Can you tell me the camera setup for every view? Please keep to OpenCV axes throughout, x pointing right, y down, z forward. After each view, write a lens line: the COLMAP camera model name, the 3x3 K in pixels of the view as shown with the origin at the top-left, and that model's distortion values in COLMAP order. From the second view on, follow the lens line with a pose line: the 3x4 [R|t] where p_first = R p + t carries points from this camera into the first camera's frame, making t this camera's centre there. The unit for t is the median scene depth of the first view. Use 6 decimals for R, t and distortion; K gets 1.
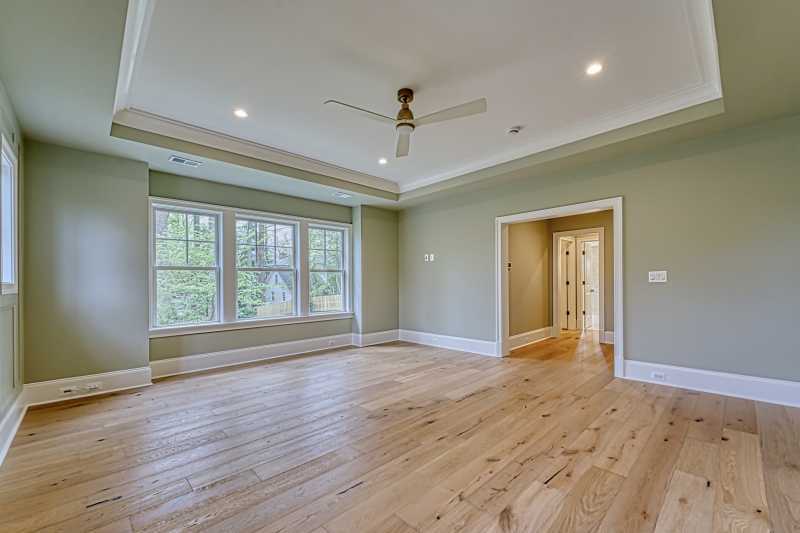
lens RADIAL K [[325.8, 0, 400.6], [0, 325.8, 288.2], [0, 0, 1]] dist [0.001786, 0.000053]
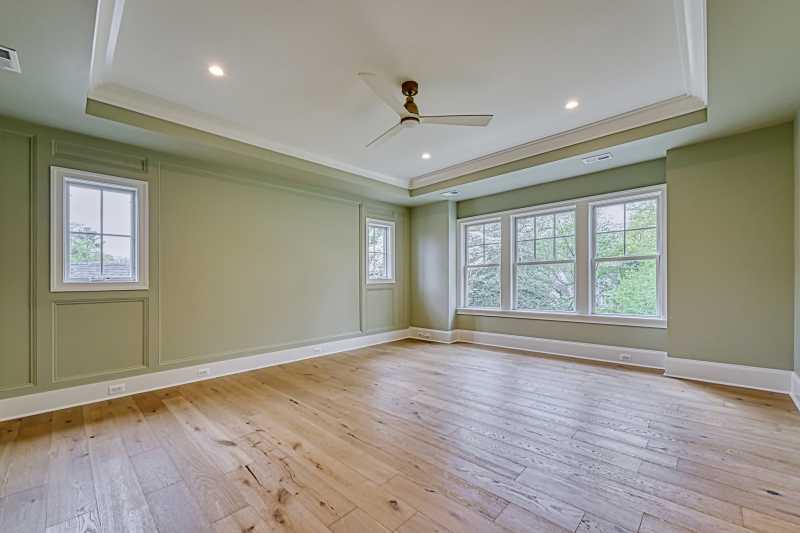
lens RADIAL K [[322.9, 0, 400.7], [0, 322.9, 278.4], [0, 0, 1]] dist [-0.013923, -0.000031]
pose [[0.040462, 0.004543, -0.999171, 0.848248], [0.002848, 0.999985, 0.004662, -0.022471], [0.999177, -0.003034, 0.040449, 0.812344]]
